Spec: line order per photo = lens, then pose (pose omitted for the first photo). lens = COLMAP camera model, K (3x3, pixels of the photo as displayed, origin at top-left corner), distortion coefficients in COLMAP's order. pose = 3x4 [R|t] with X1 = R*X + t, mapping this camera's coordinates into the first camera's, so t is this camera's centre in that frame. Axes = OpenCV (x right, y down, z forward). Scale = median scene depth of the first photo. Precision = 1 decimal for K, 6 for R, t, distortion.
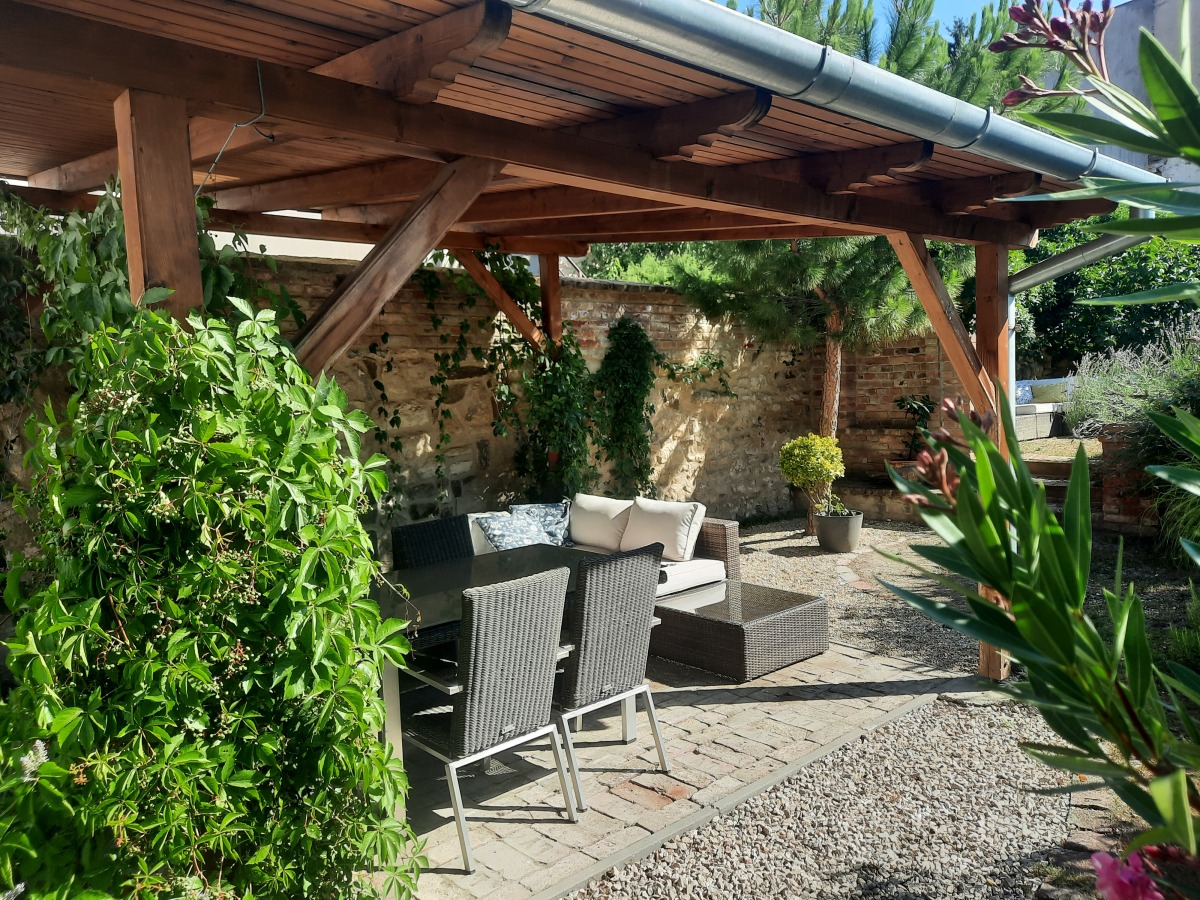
lens RADIAL K [[866.1, 0, 610.4], [0, 866.1, 451.5], [0, 0, 1]] dist [0.057110, -0.072235]
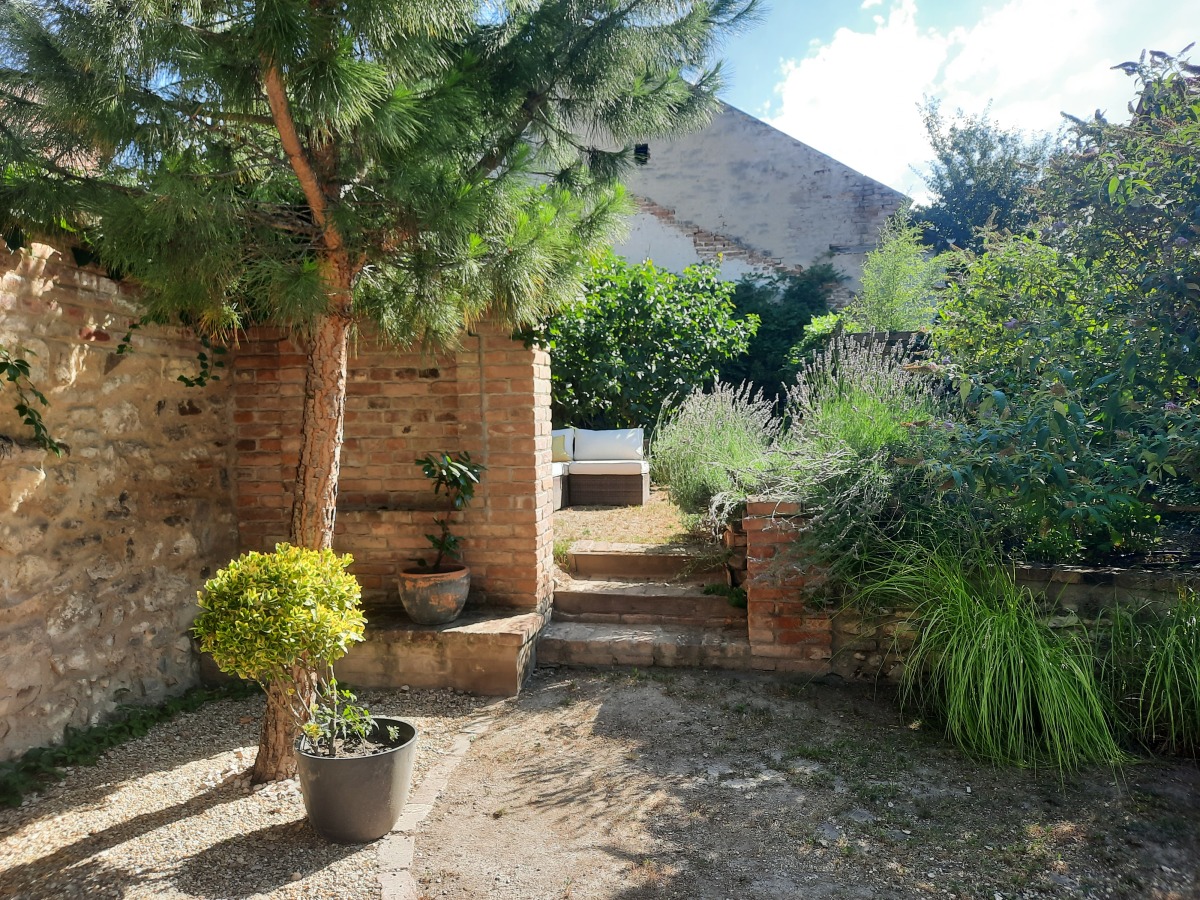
lens RADIAL K [[866.1, 0, 610.4], [0, 866.1, 451.5], [0, 0, 1]] dist [0.057110, -0.072235]
pose [[0.759841, 0.009037, 0.650046, 0.069024], [0.030016, 0.998349, -0.048965, -0.033504], [-0.649415, 0.056717, 0.758316, 0.500788]]
